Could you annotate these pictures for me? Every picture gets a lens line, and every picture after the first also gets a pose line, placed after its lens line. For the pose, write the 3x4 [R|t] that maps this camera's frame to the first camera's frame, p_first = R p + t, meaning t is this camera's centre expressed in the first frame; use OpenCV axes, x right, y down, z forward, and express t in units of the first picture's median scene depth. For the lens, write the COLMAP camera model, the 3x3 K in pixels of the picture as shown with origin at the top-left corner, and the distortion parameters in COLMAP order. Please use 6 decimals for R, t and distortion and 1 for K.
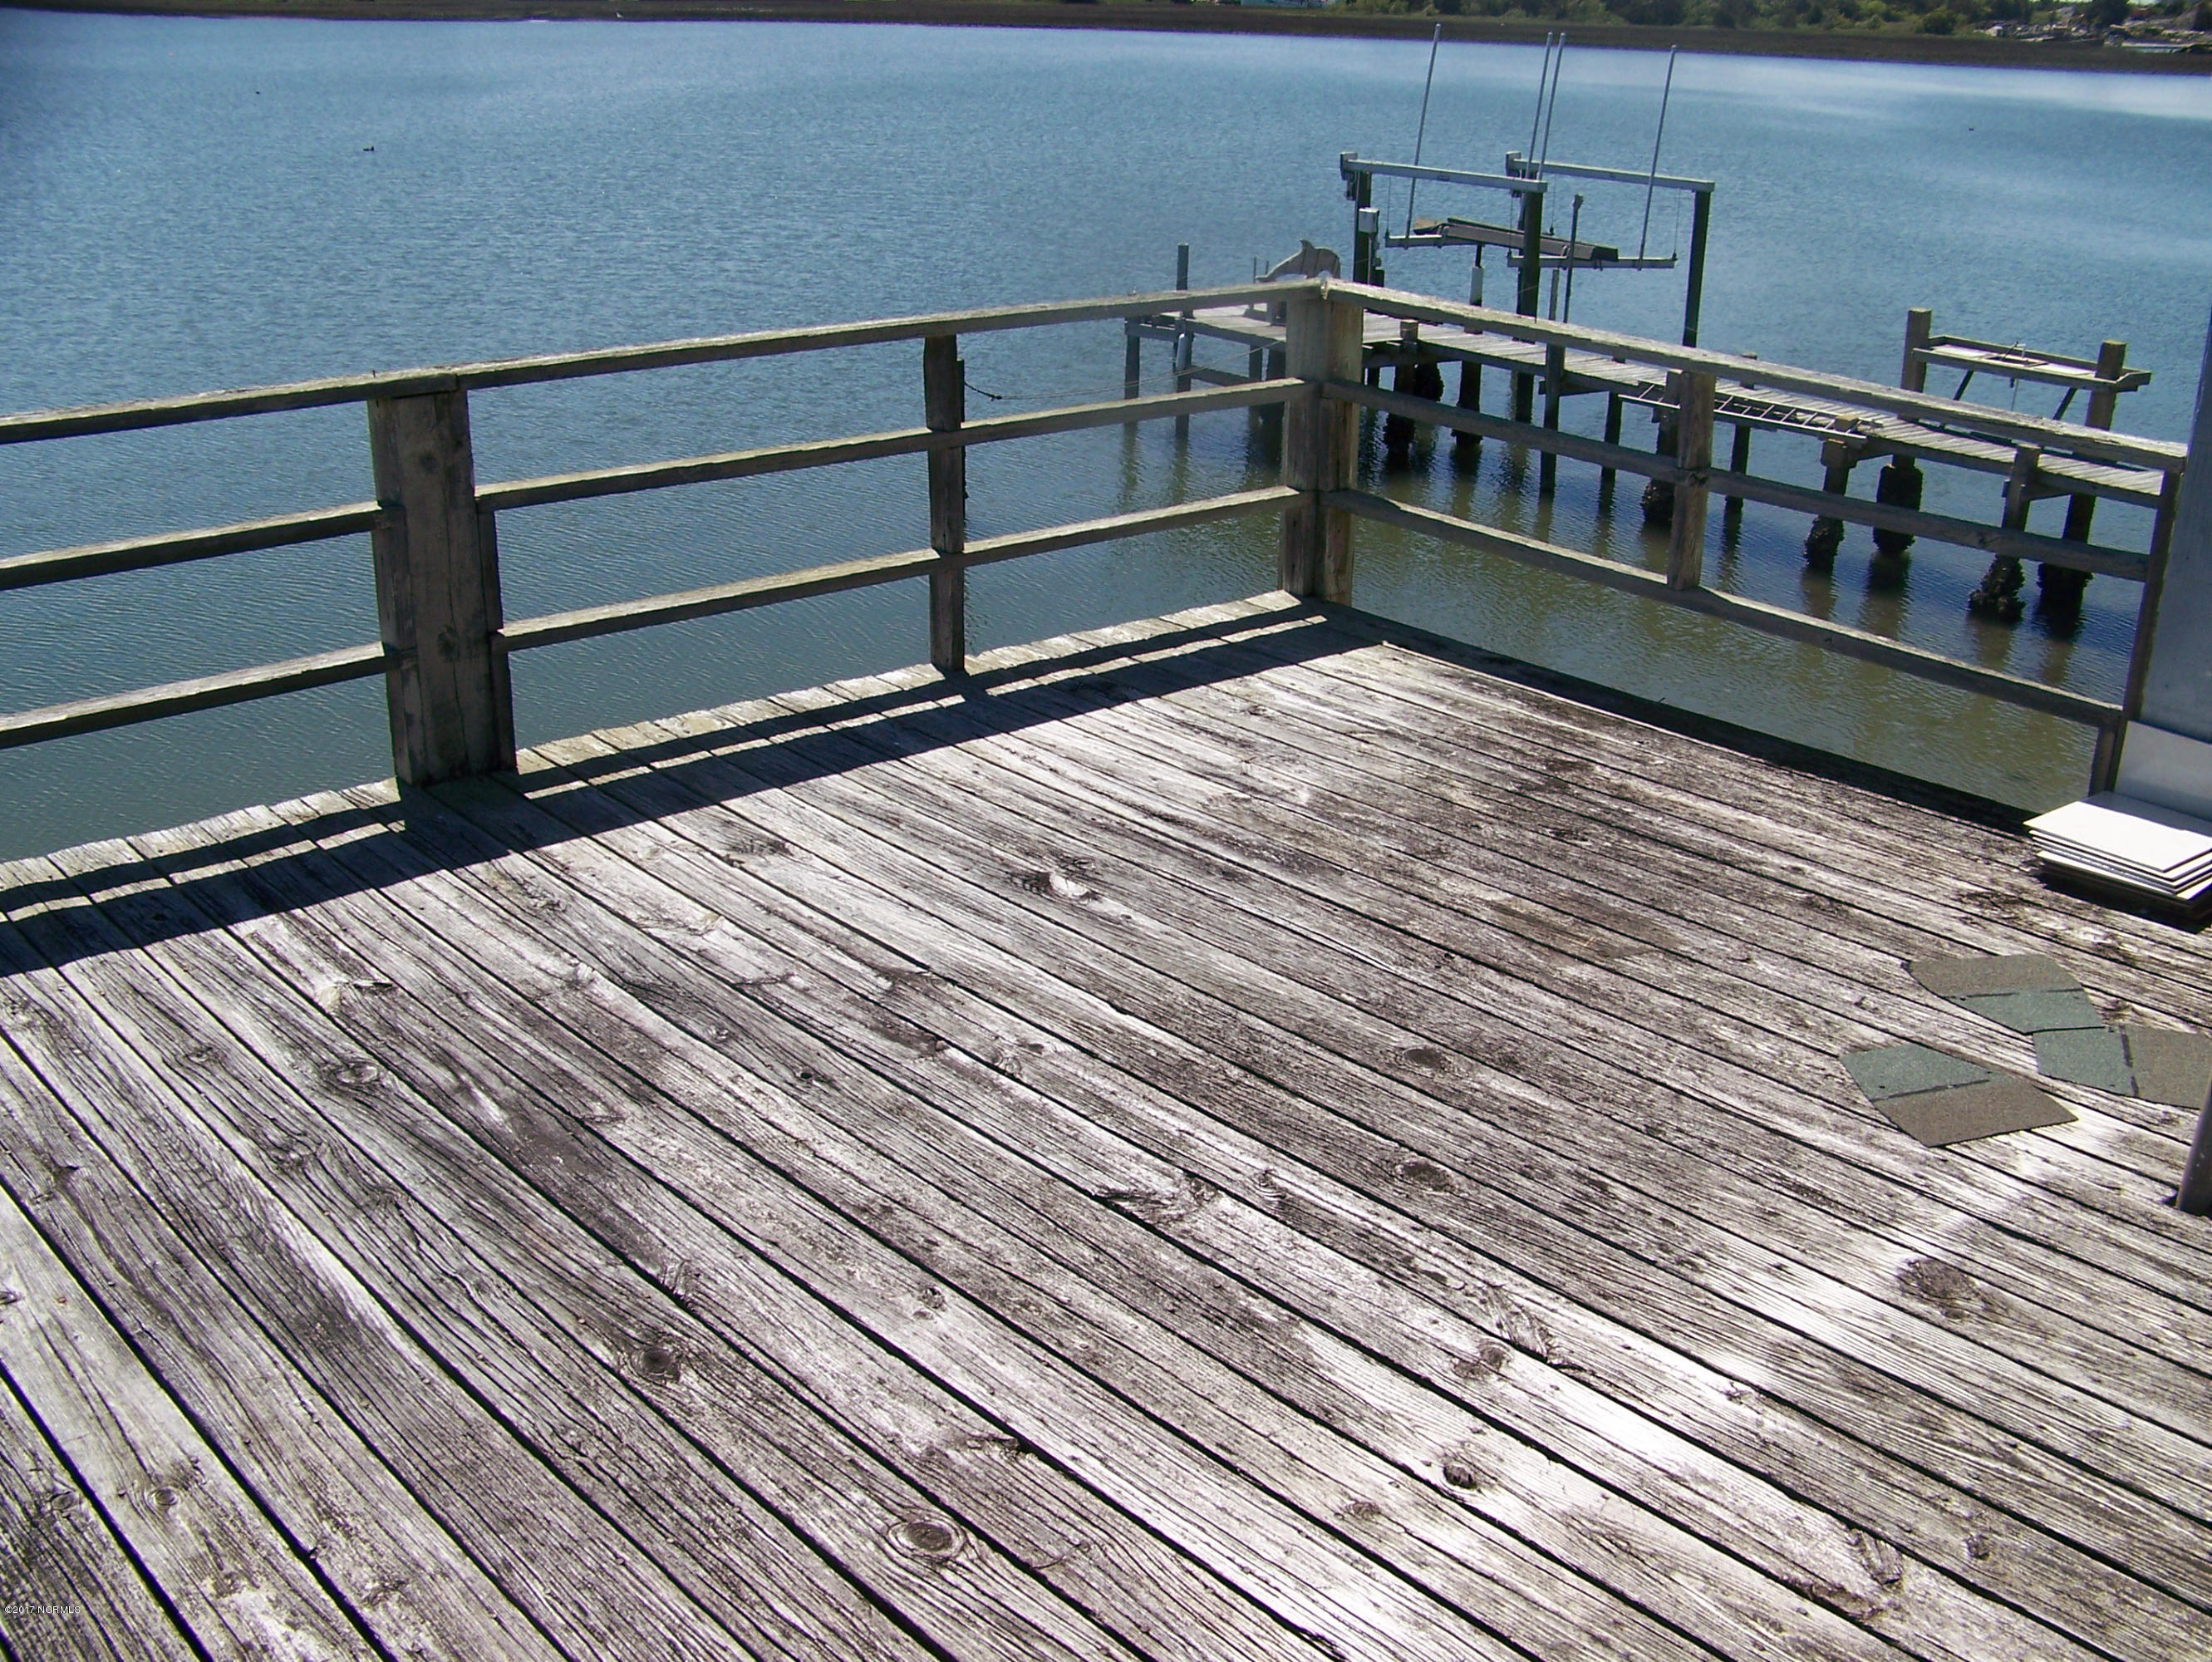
lens RADIAL K [[2332.4, 0, 1094.3], [0, 2332.4, 827.0], [0, 0, 1]] dist [-0.143722, 0.000000]
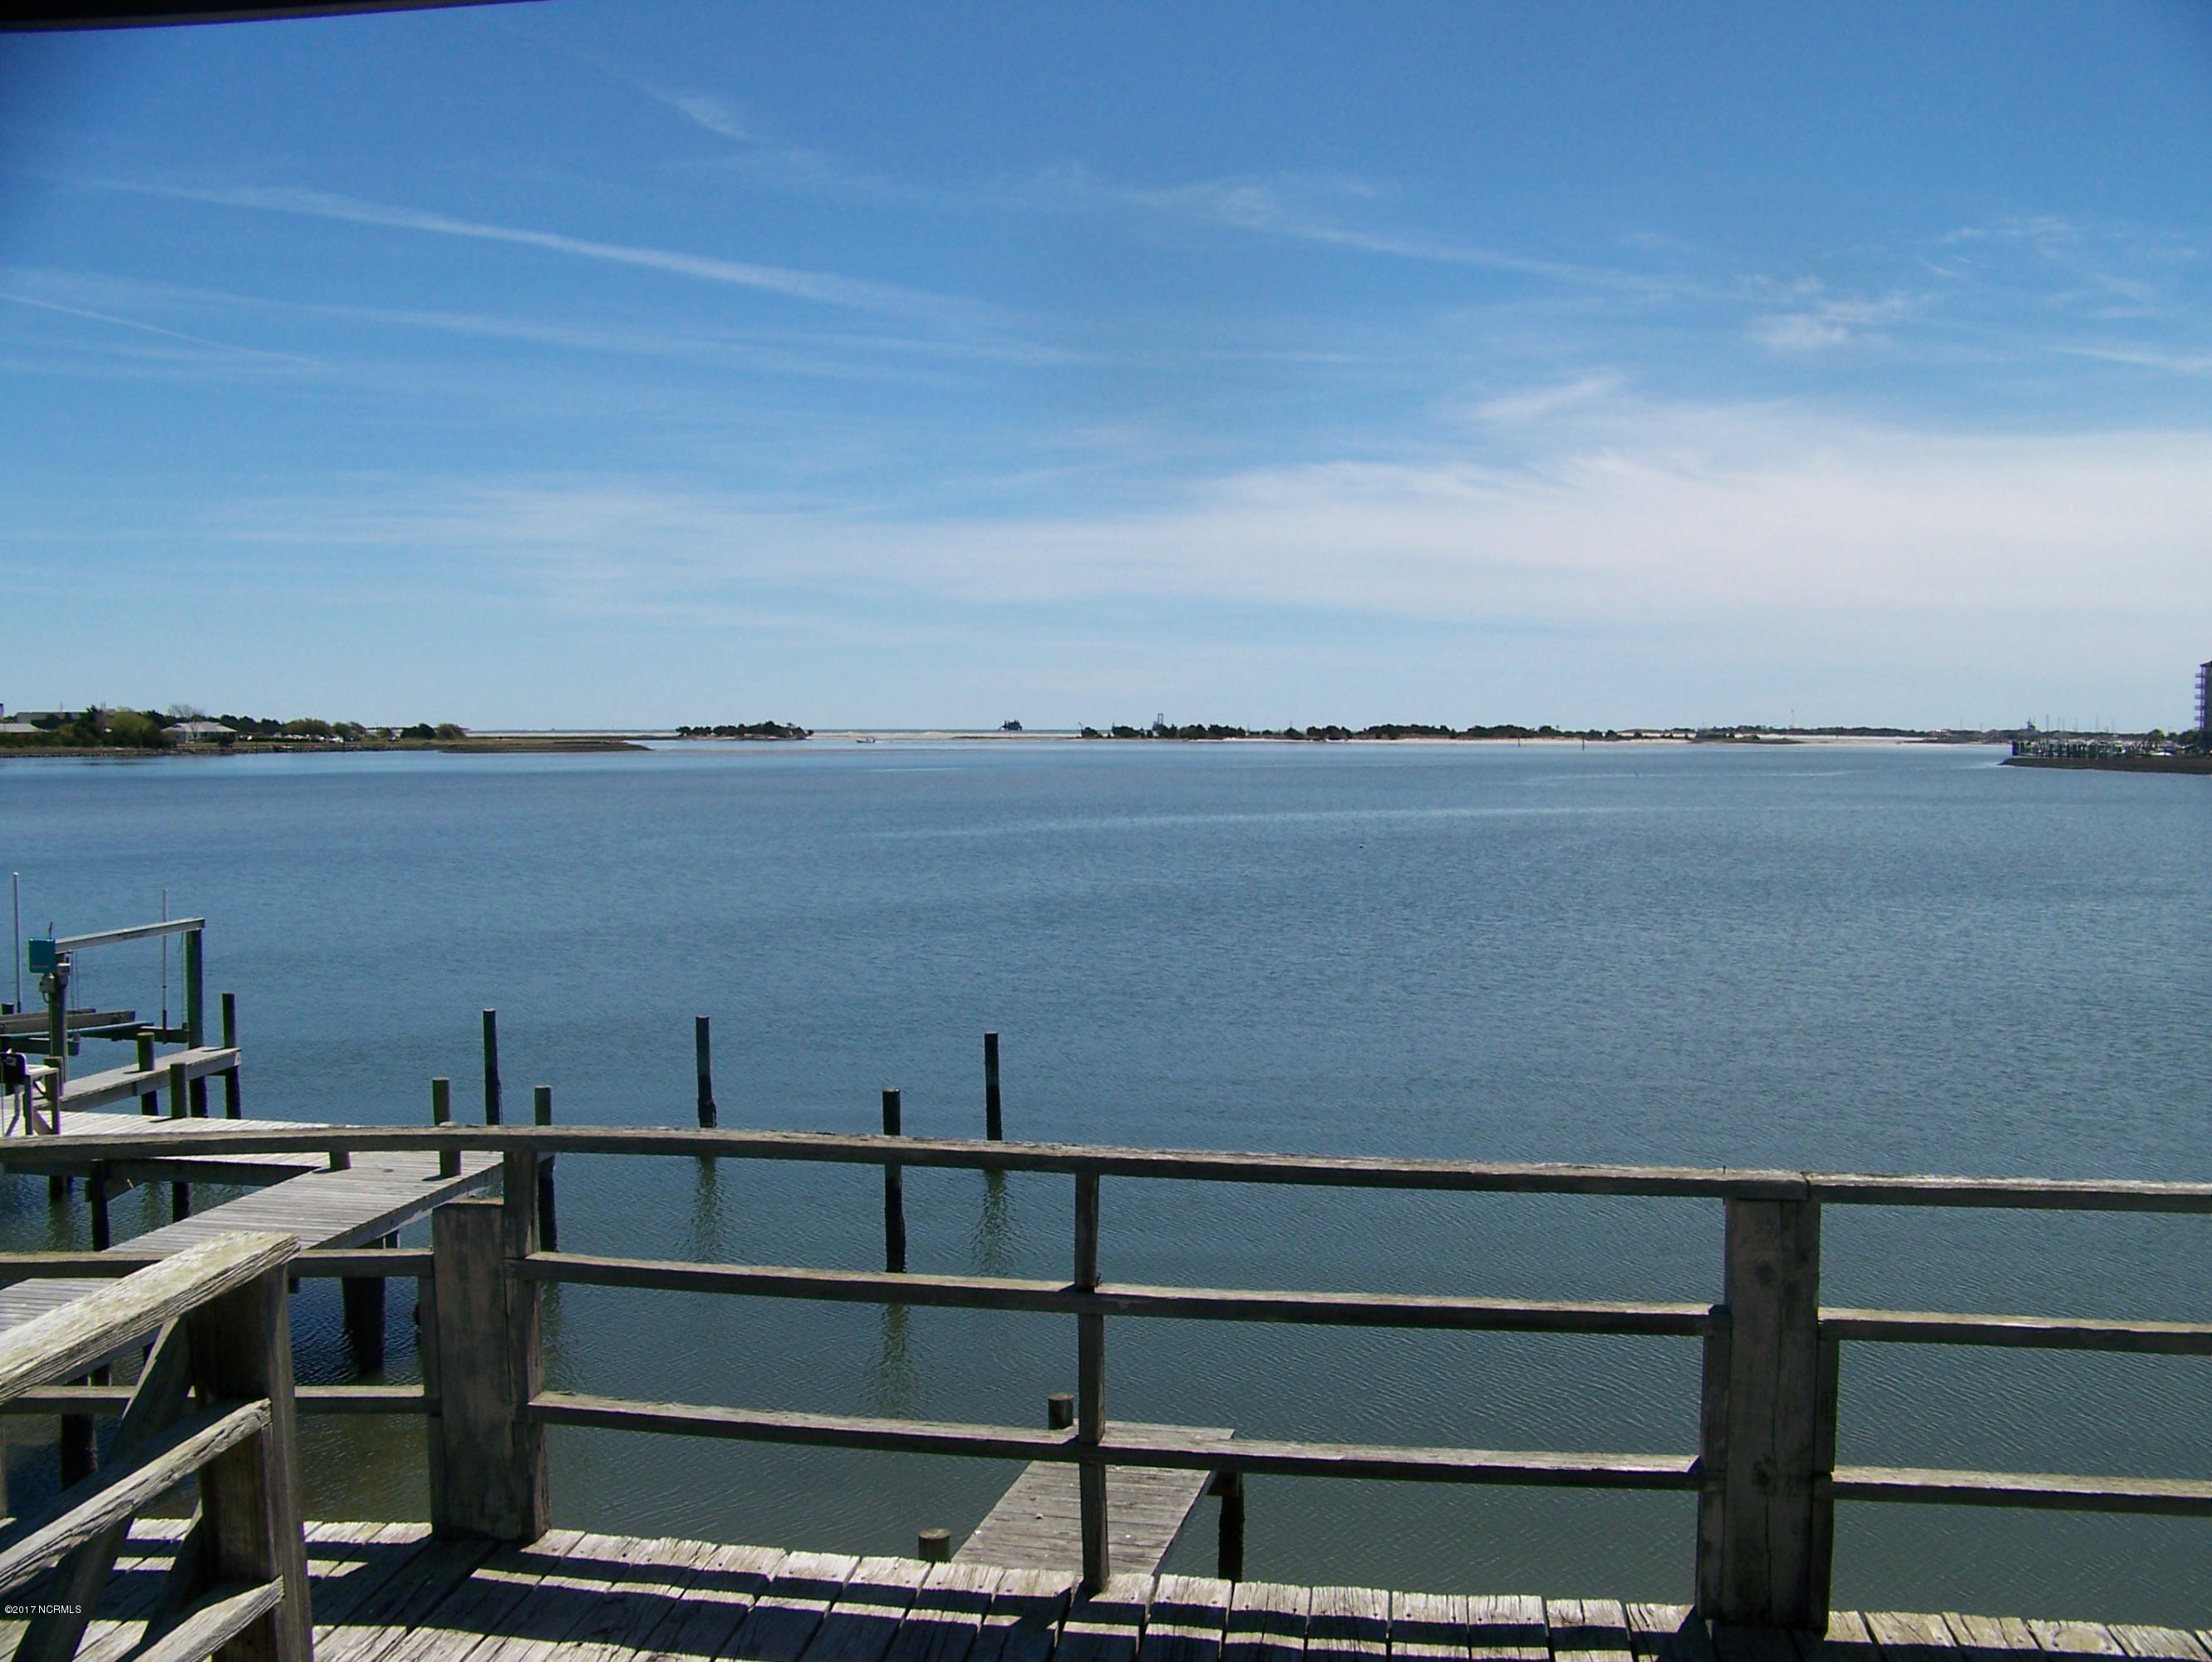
lens RADIAL K [[2332.4, 0, 1061.8], [0, 2332.4, 809.3], [0, 0, 1]] dist [-0.143722, 0.000000]
pose [[0.660424, 0.013796, -0.750767, 0.206653], [-0.267842, 0.938390, -0.218367, -0.057536], [0.701499, 0.345302, 0.623430, 0.167476]]
